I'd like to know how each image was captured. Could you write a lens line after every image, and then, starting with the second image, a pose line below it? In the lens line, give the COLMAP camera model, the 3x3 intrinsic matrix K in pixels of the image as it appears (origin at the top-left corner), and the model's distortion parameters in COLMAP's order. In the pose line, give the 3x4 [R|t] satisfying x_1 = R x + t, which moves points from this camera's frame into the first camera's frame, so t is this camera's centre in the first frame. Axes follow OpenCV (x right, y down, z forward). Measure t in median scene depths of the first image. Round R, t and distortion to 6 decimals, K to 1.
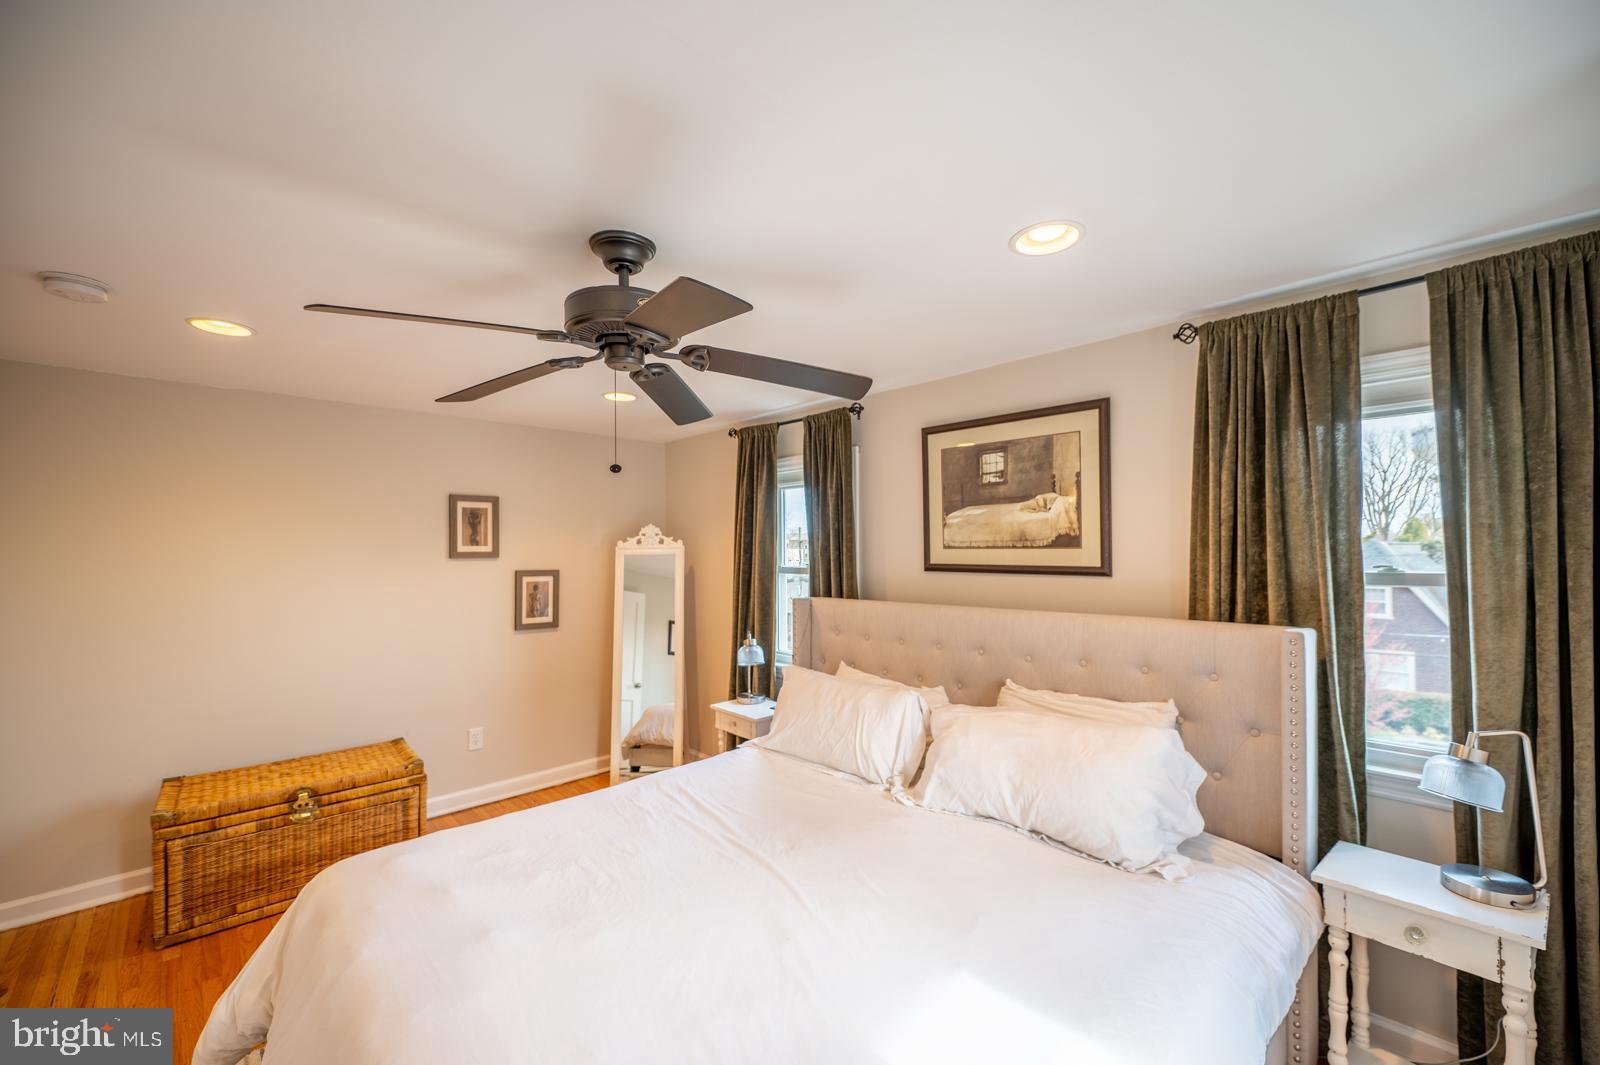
lens RADIAL K [[636.2, 0, 808.0], [0, 636.2, 549.9], [0, 0, 1]] dist [-0.009872, 0.000008]
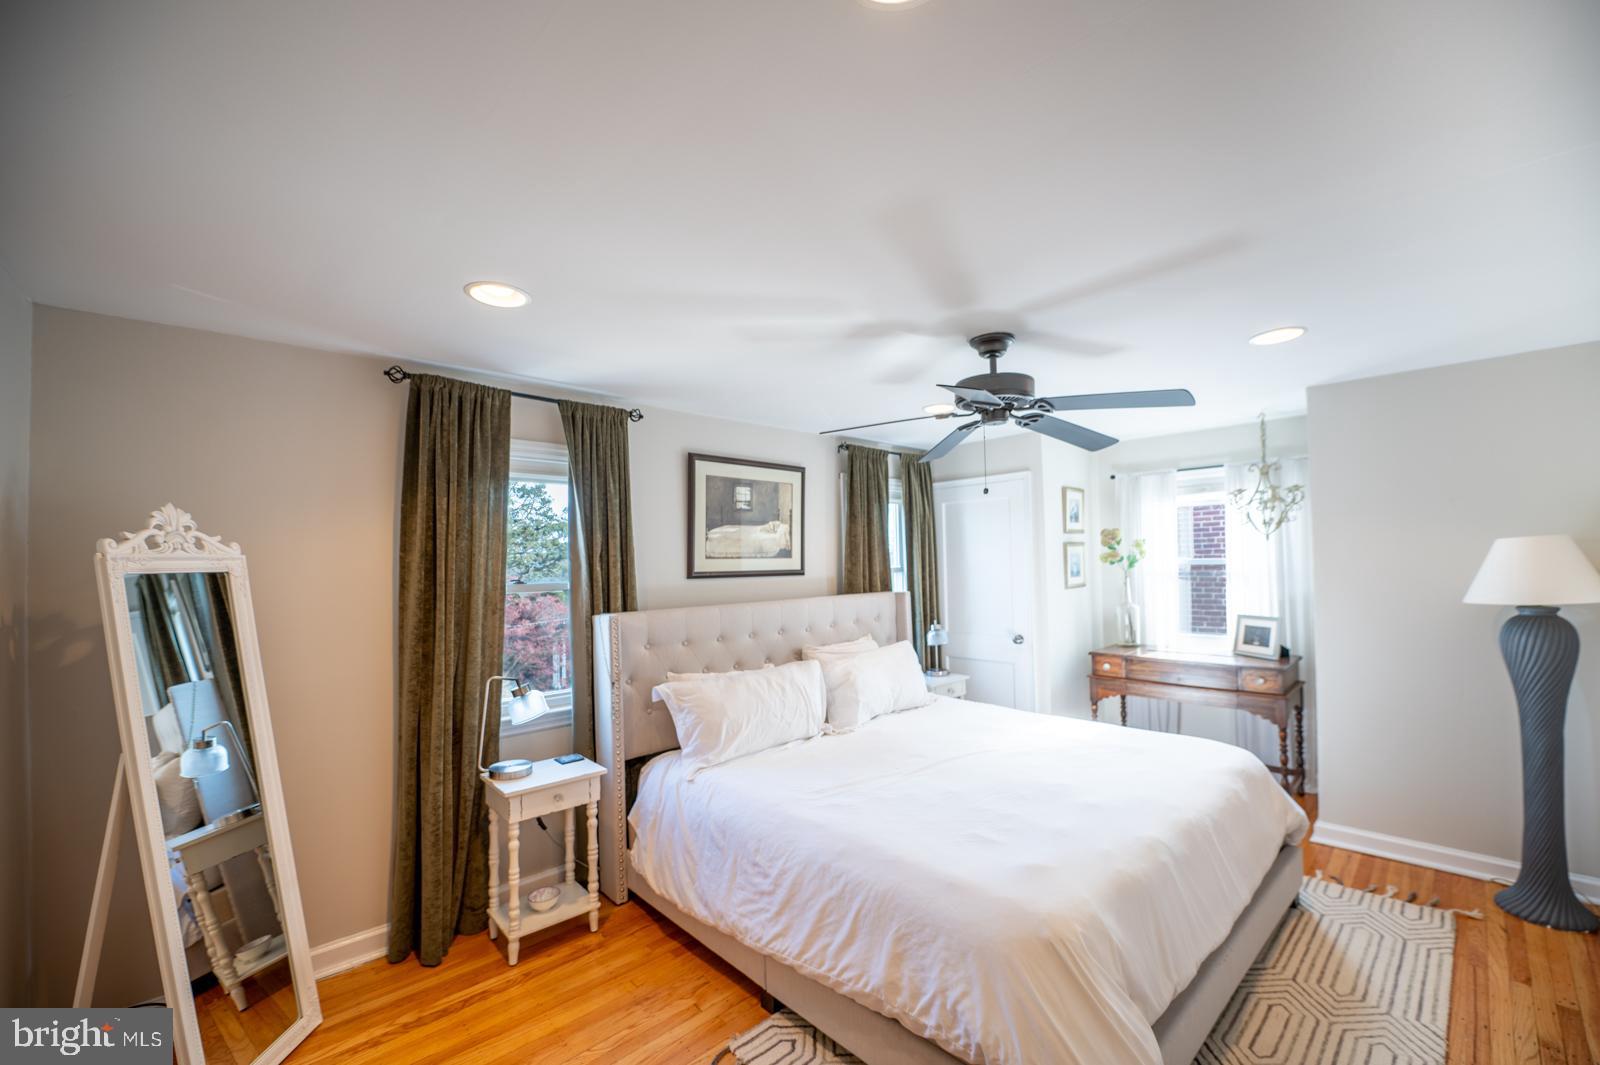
lens RADIAL K [[636.2, 0, 808.0], [0, 636.2, 549.9], [0, 0, 1]] dist [-0.009872, 0.000008]
pose [[0.024633, 0.024125, 0.999405, -1.008447], [0.017013, 0.999554, -0.024548, 0.014331], [-0.999552, 0.017608, 0.024211, 0.816794]]
